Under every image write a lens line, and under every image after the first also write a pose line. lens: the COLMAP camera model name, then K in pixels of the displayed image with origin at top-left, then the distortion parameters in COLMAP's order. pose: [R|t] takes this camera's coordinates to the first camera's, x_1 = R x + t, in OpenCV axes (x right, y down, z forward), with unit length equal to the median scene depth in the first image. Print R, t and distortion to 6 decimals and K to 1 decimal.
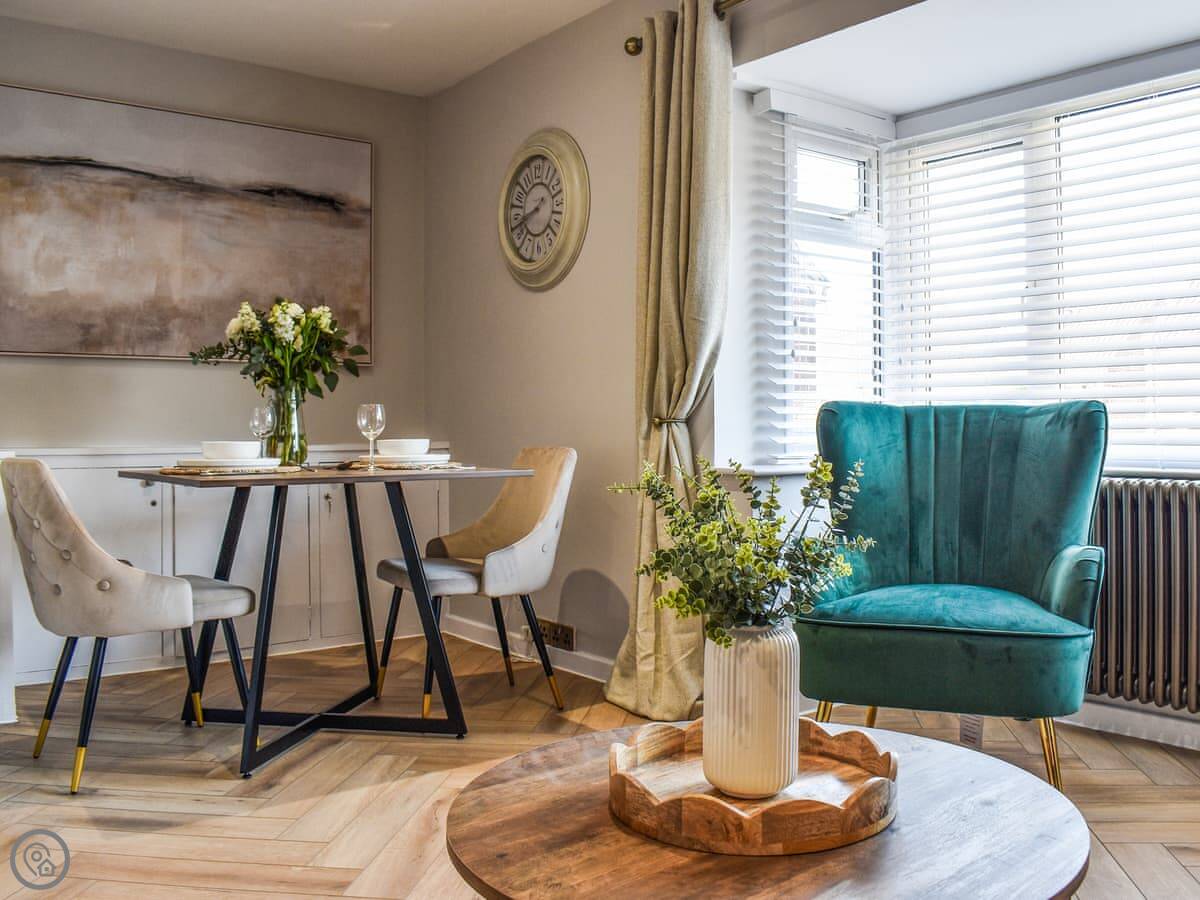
lens RADIAL K [[1131.8, 0, 600.0], [0, 1131.8, 450.0], [0, 0, 1]] dist [-0.006566, -0.008117]
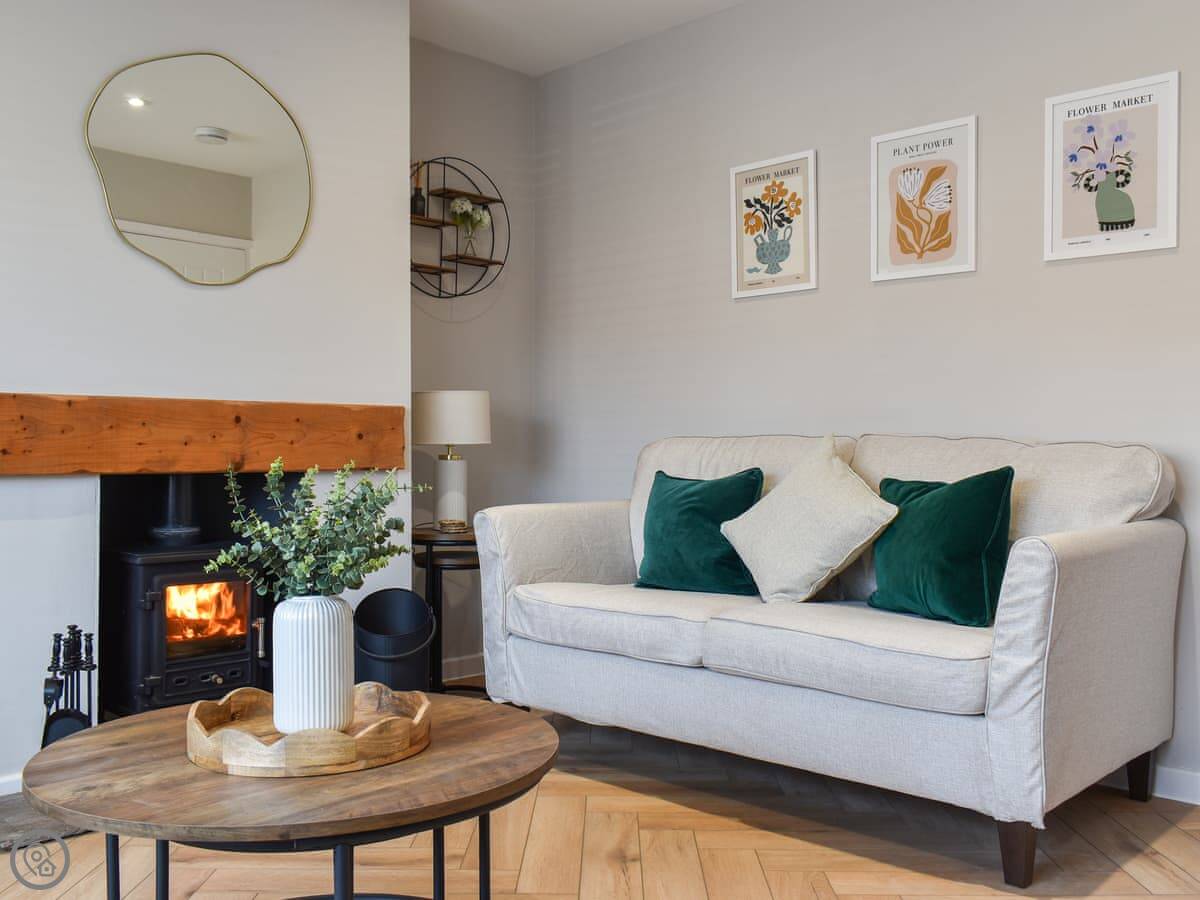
lens RADIAL K [[1131.8, 0, 600.0], [0, 1131.8, 450.0], [0, 0, 1]] dist [-0.006566, -0.008117]
pose [[-0.990014, 0.007288, -0.140777, -0.002615], [0.003322, 0.999591, 0.028391, -0.043198], [0.140927, 0.027640, -0.989634, 2.383250]]
